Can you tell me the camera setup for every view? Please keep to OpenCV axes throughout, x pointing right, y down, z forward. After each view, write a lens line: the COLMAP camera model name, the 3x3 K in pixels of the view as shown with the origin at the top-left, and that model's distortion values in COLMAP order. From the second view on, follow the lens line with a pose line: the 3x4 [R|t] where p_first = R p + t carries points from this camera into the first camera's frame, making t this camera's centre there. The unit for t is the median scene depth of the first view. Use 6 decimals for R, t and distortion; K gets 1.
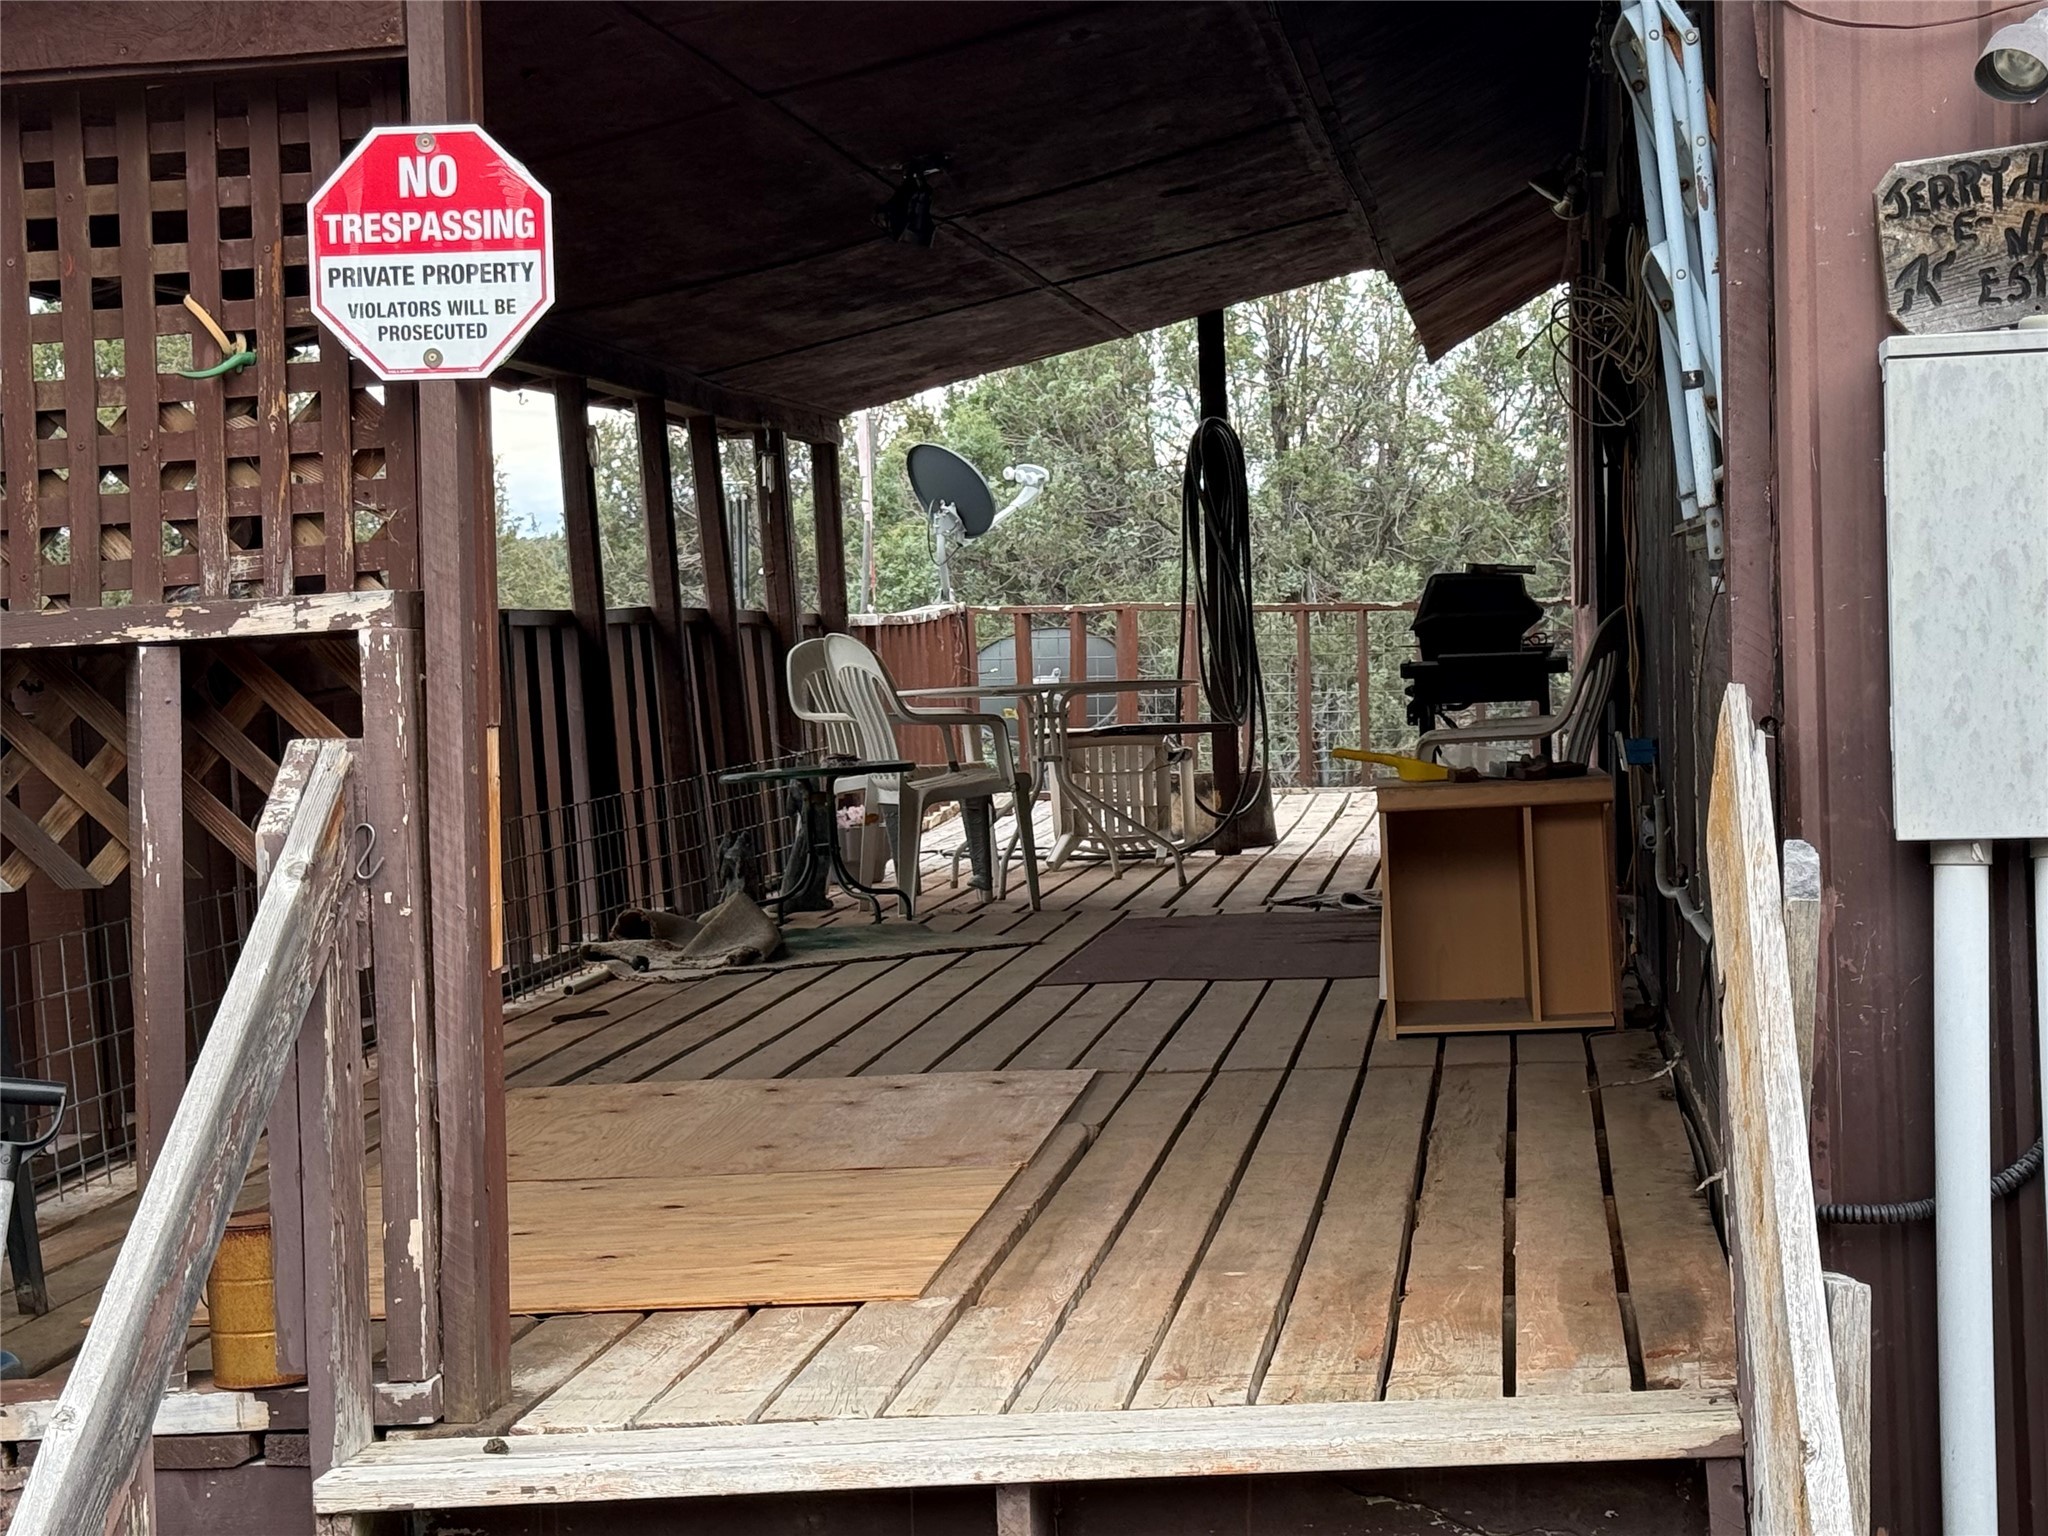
lens RADIAL K [[3835.4, 0, 1026.5], [0, 3835.4, 688.9], [0, 0, 1]] dist [-0.027926, 1.789942]
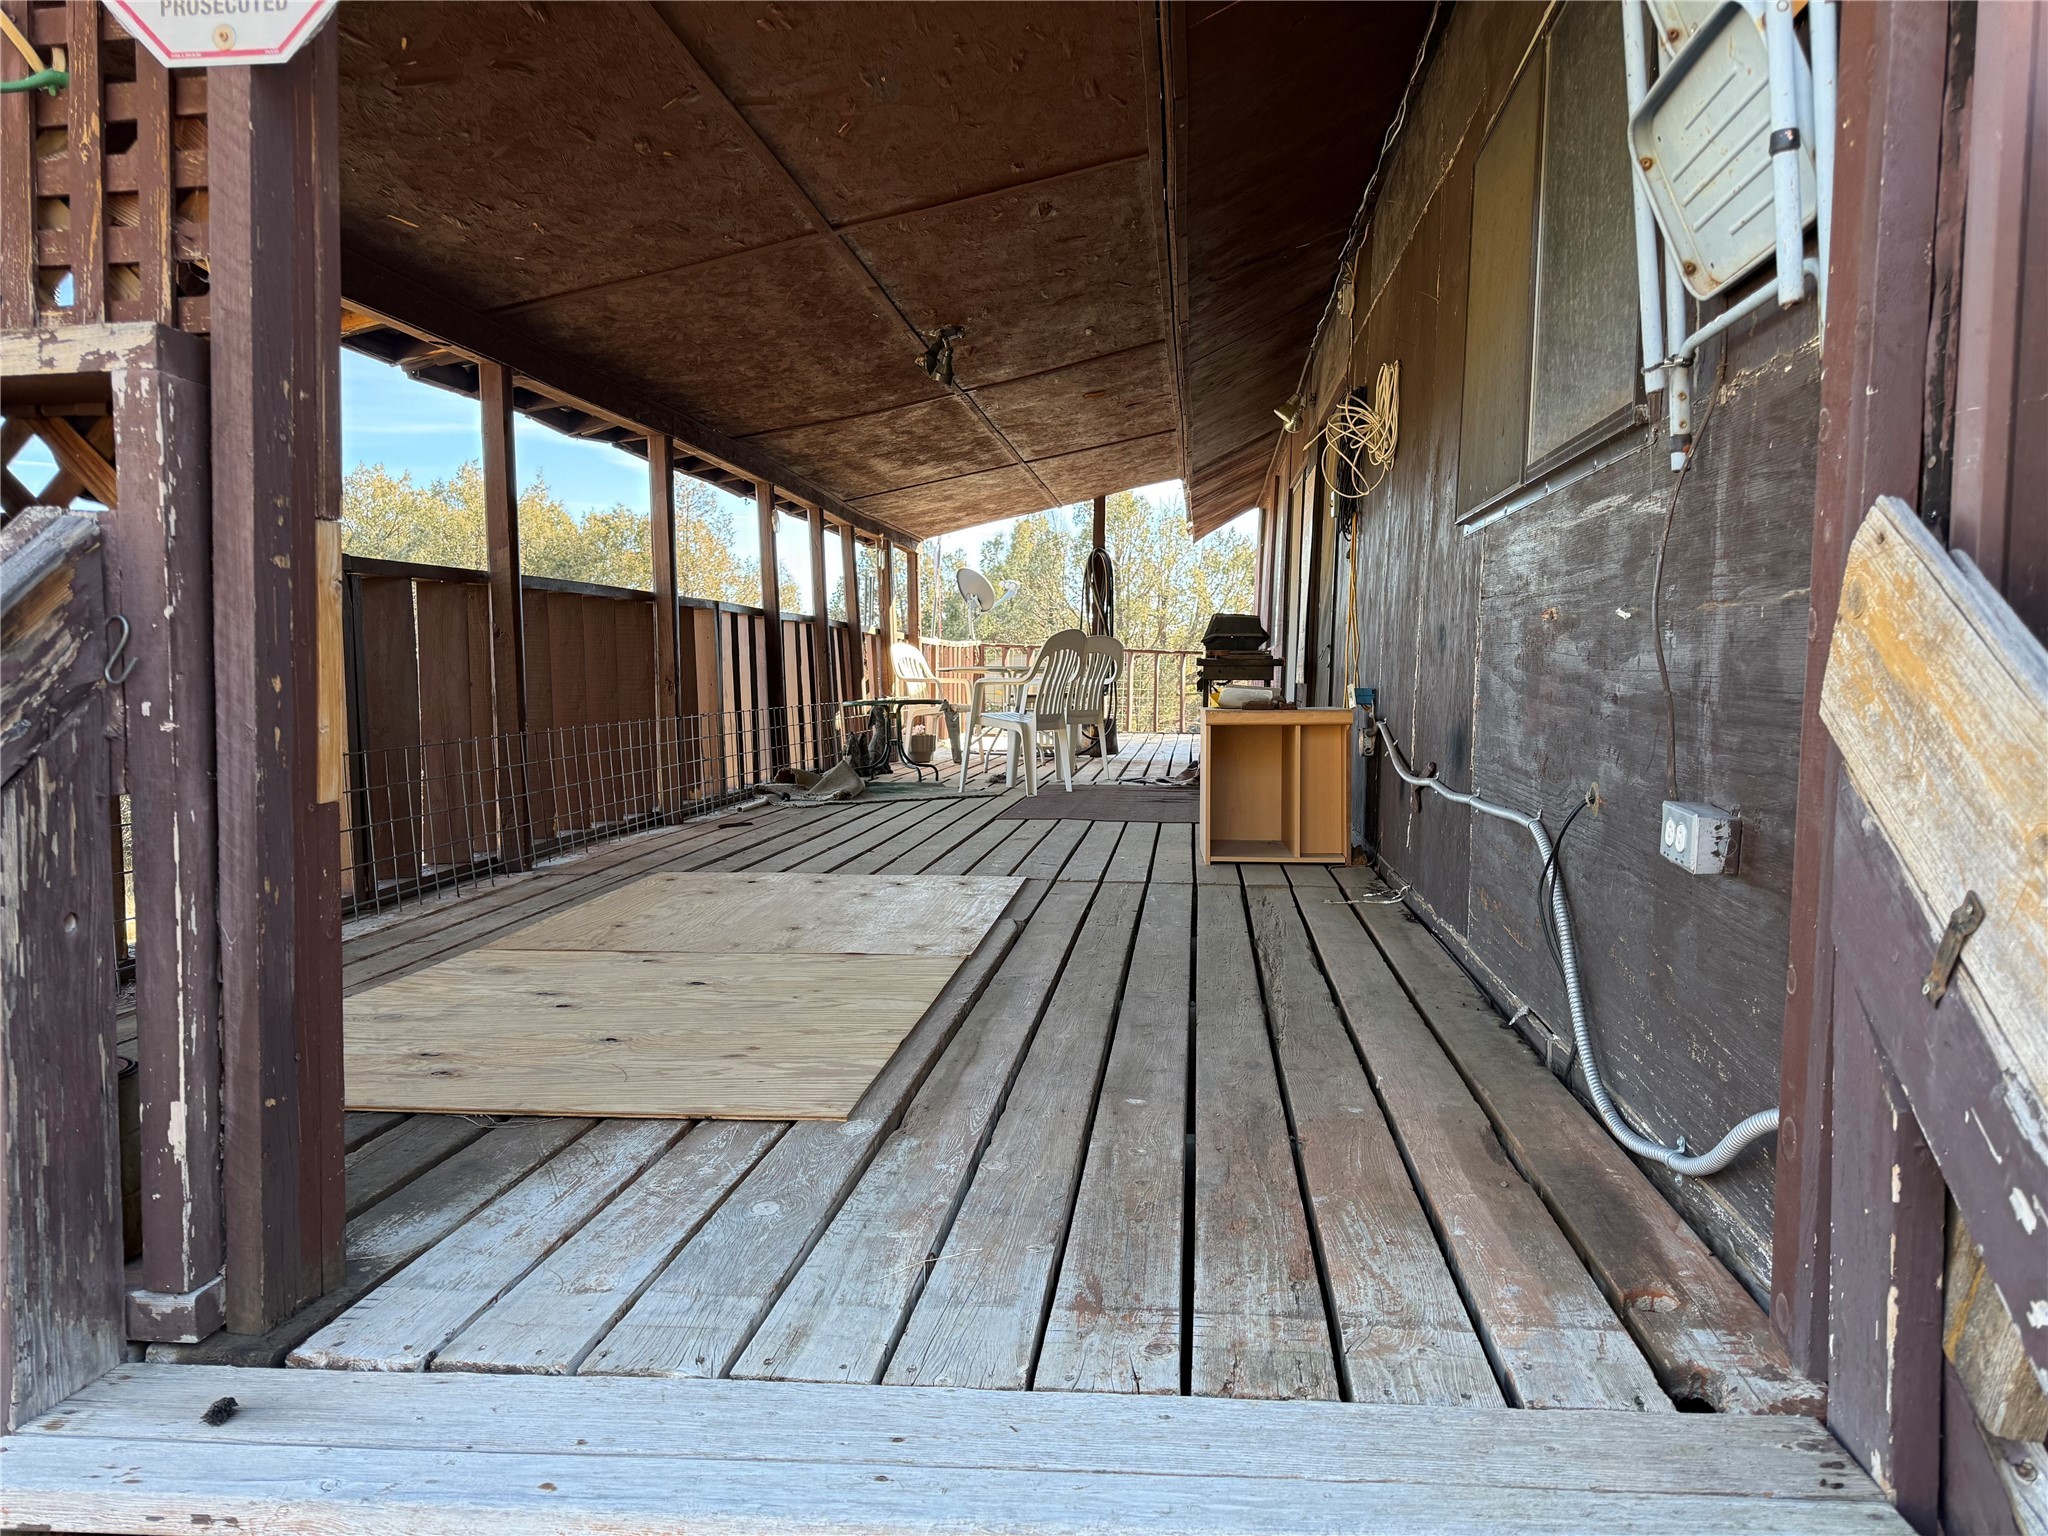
lens RADIAL K [[1448.2, 0, 1024.0], [0, 1448.2, 768.0], [0, 0, 1]] dist [0.091683, -0.093082]
pose [[0.998971, 0.044015, 0.010925, 0.013026], [-0.044489, 0.997865, 0.047806, 0.037446], [-0.008797, -0.048243, 0.998797, 0.587623]]
